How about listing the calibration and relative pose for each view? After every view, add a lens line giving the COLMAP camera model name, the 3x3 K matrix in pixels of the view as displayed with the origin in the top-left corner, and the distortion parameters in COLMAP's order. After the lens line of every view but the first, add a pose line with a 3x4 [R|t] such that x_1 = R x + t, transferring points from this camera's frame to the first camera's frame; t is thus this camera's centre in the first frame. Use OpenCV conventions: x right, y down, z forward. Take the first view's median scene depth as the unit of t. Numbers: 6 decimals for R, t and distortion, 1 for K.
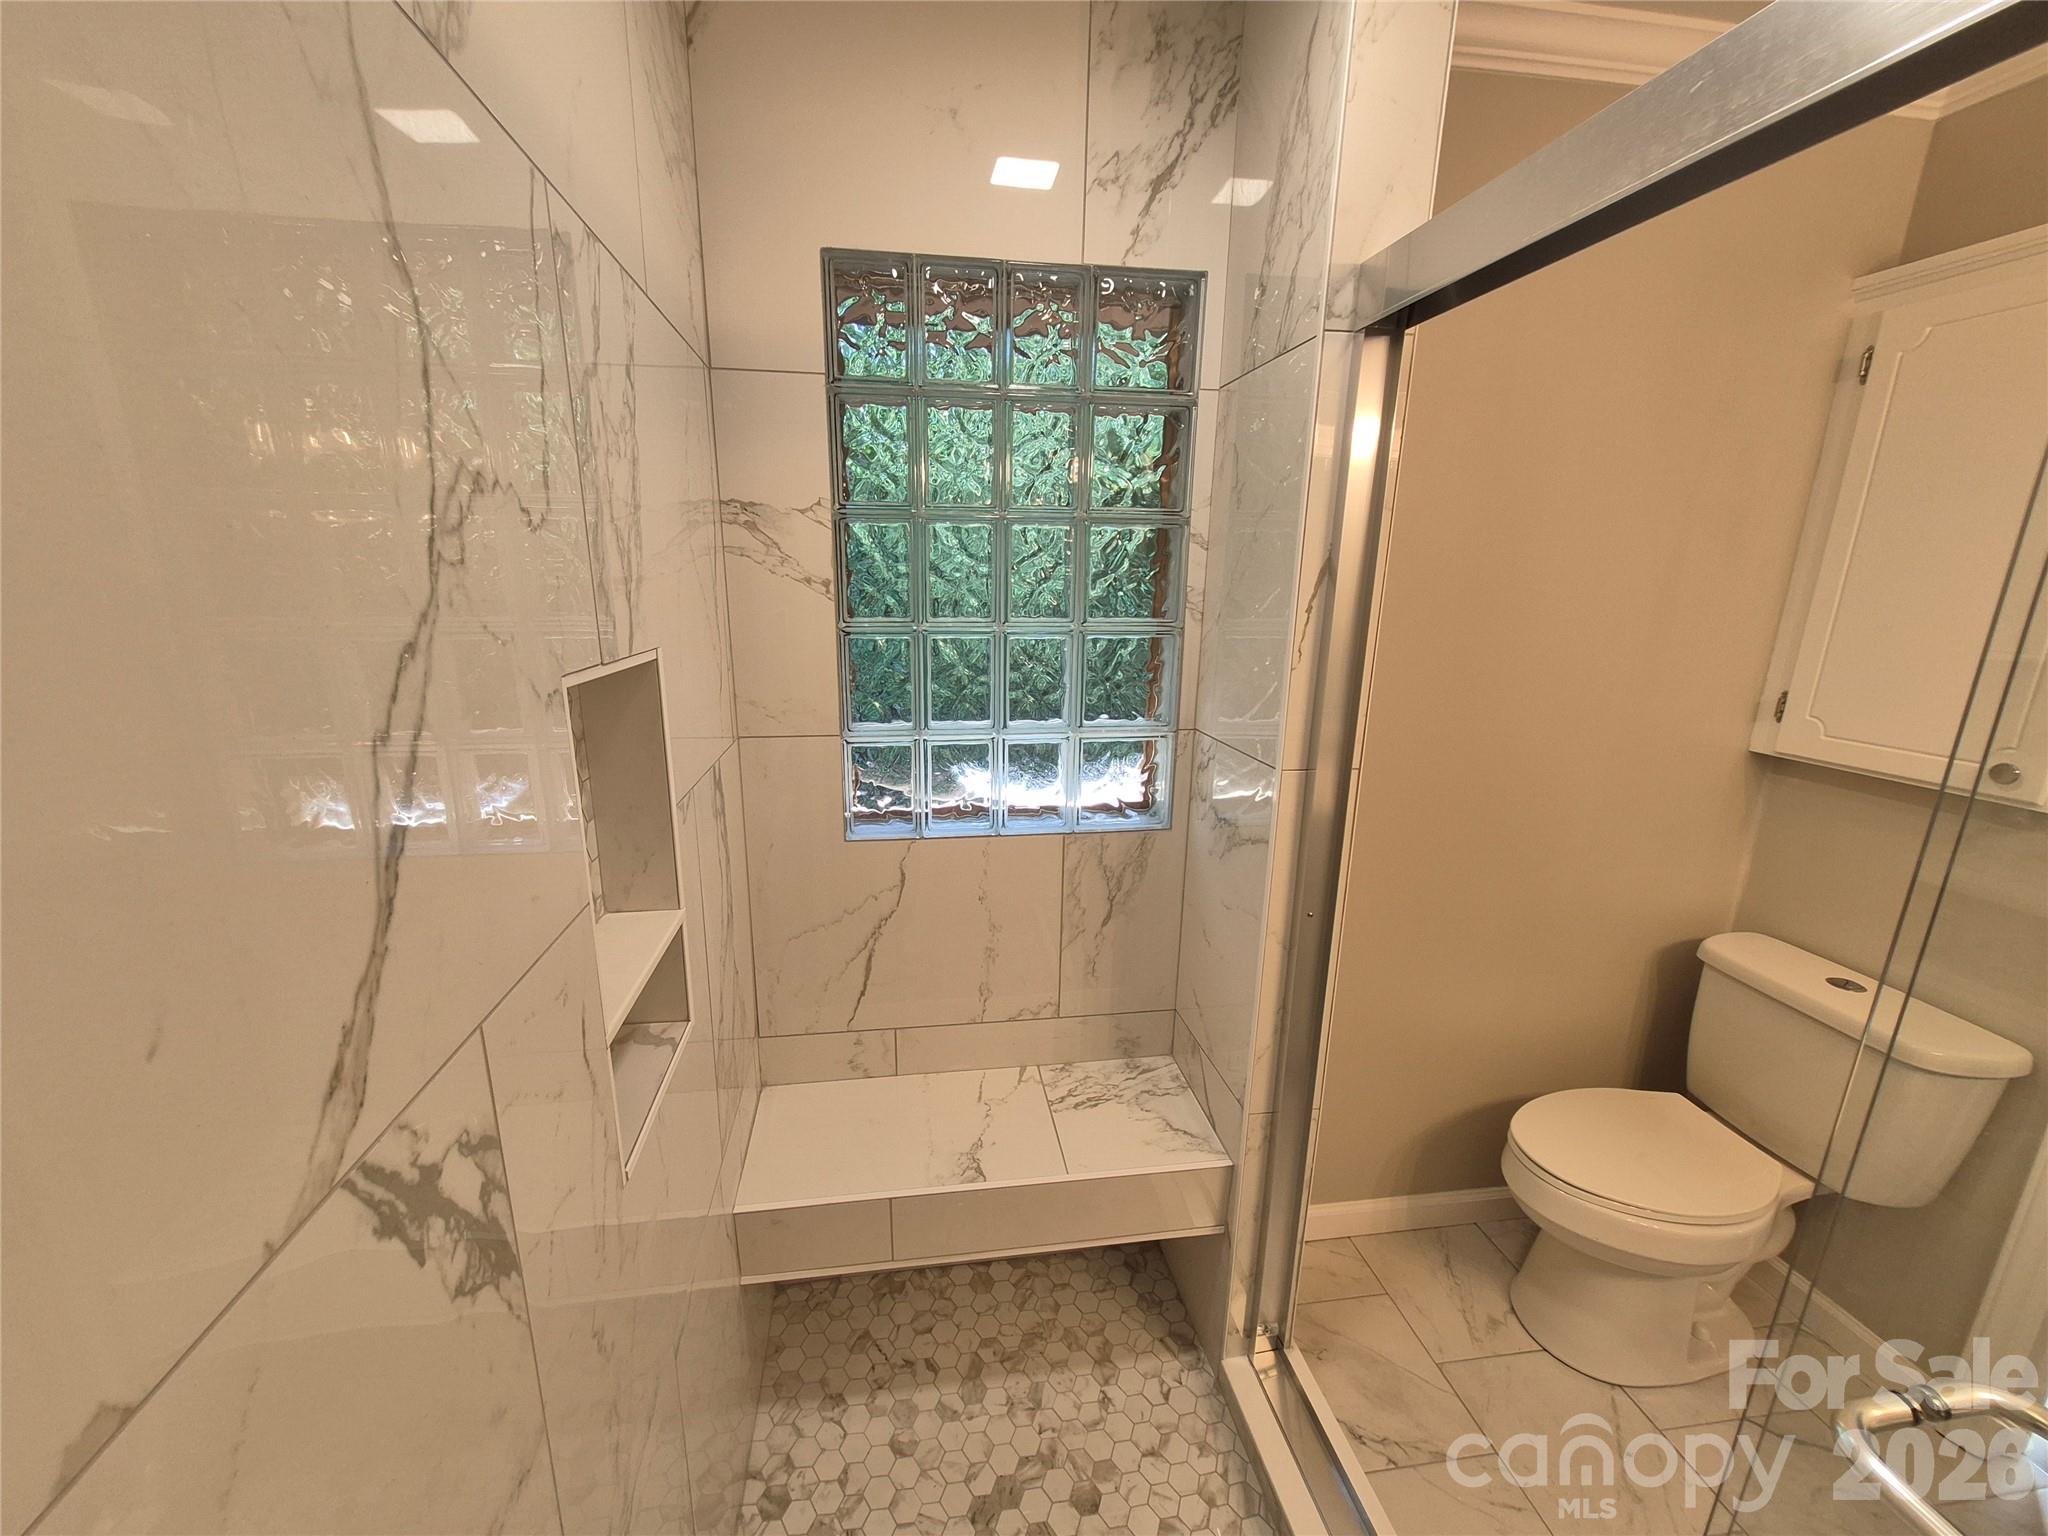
lens RADIAL K [[803.8, 0, 1016.0], [0, 803.8, 774.3], [0, 0, 1]] dist [0.006505, -0.001587]
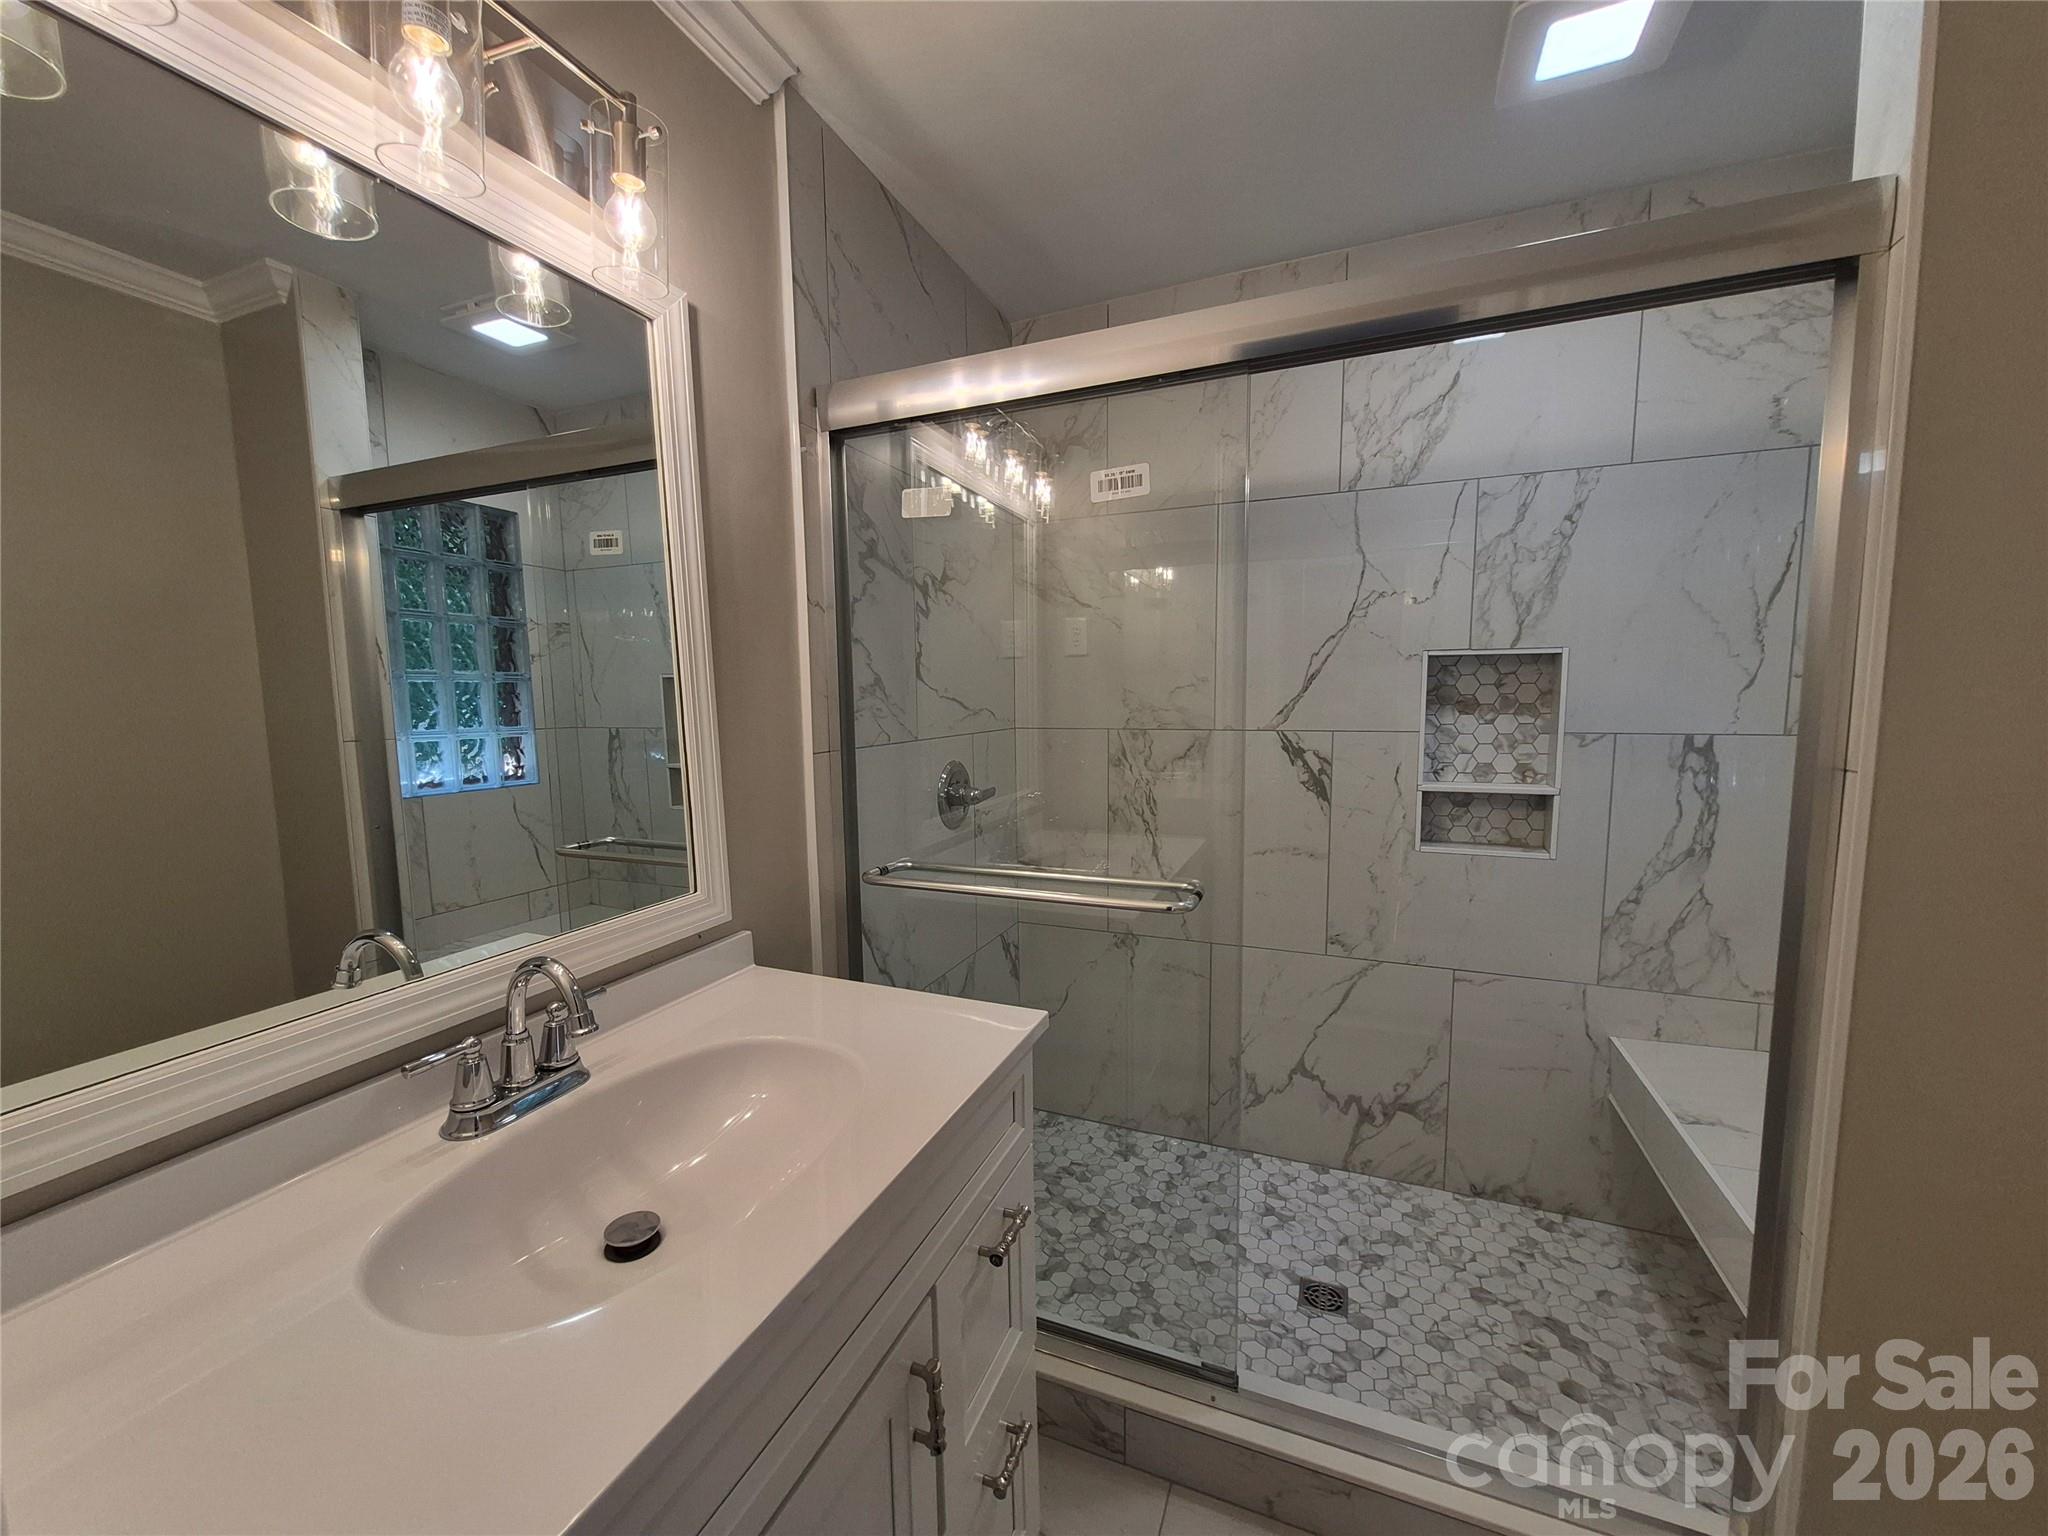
lens RADIAL K [[803.8, 0, 1019.0], [0, 803.8, 772.4], [0, 0, 1]] dist [0.006505, -0.001587]
pose [[-0.507334, 0.083113, -0.857732, 1.382955], [-0.201525, 0.956296, 0.211862, -0.013812], [0.837855, 0.280339, -0.468412, 0.638015]]
